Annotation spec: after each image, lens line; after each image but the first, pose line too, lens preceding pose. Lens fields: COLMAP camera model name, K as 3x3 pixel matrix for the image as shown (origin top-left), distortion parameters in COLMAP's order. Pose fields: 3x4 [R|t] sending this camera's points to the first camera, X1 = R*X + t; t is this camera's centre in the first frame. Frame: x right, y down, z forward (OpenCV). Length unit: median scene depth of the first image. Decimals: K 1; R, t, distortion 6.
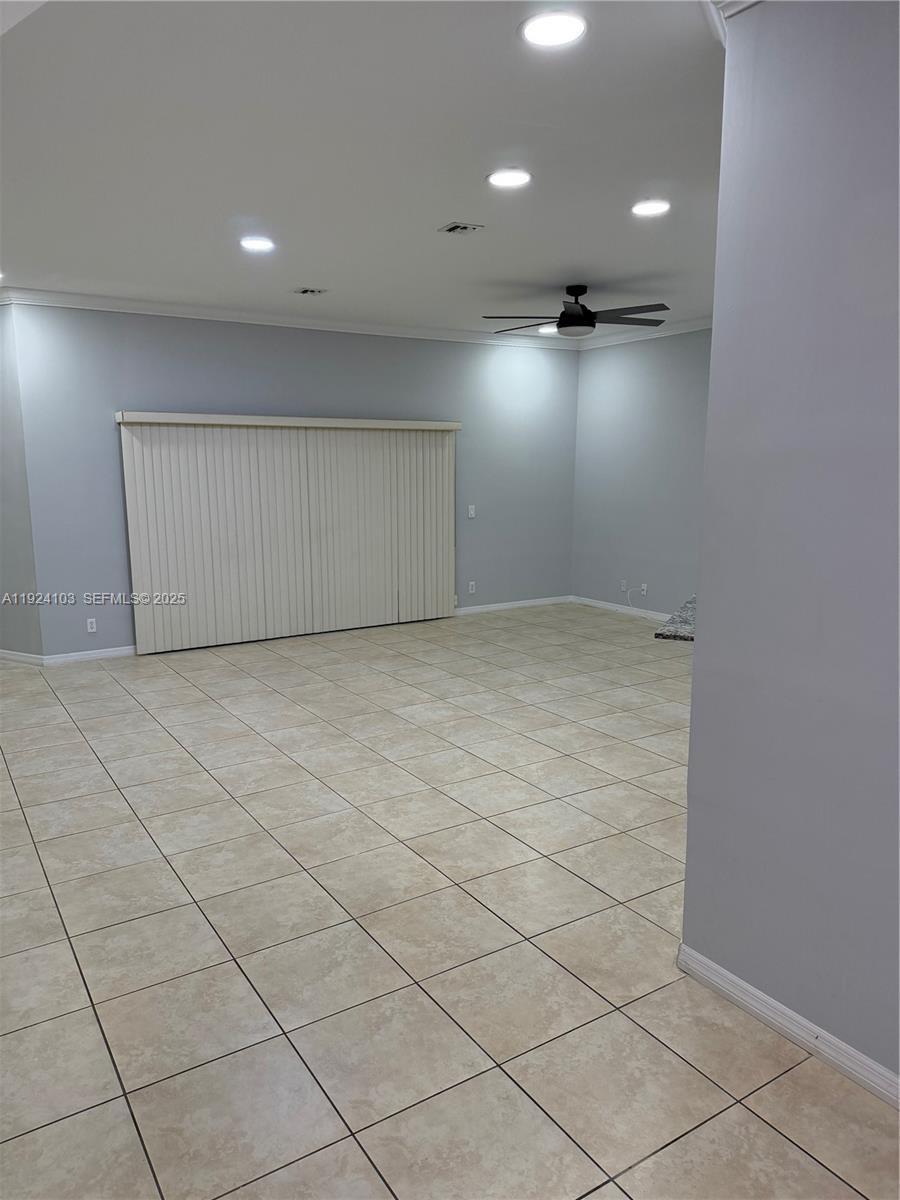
lens RADIAL K [[841.0, 0, 450.8], [0, 841.0, 599.6], [0, 0, 1]] dist [0.026812, -0.031396]
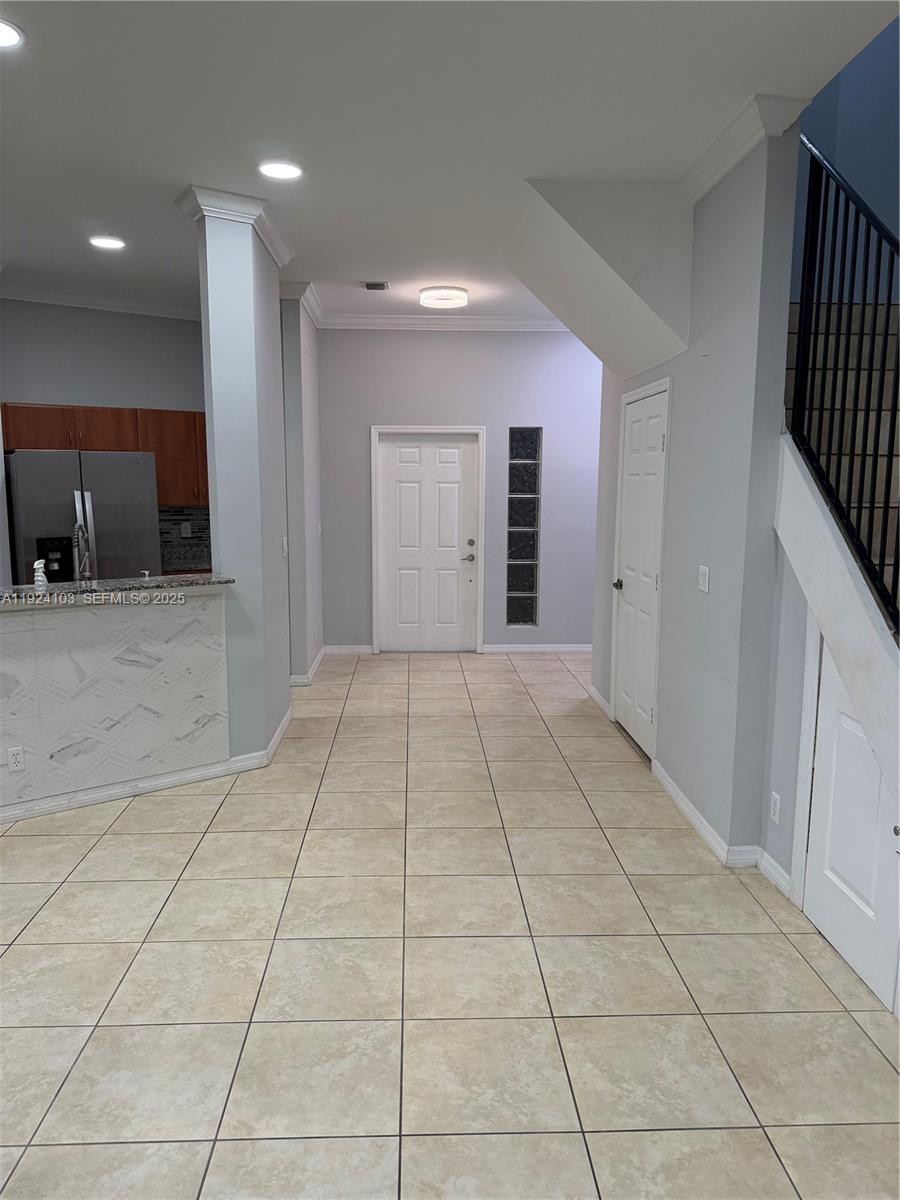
lens RADIAL K [[841.0, 0, 455.1], [0, 841.0, 599.5], [0, 0, 1]] dist [0.026812, -0.031396]
pose [[-0.866349, -0.073520, 0.493998, -0.626847], [0.083011, 0.954151, 0.287584, -0.240776], [-0.492492, 0.290156, -0.820525, 1.542806]]
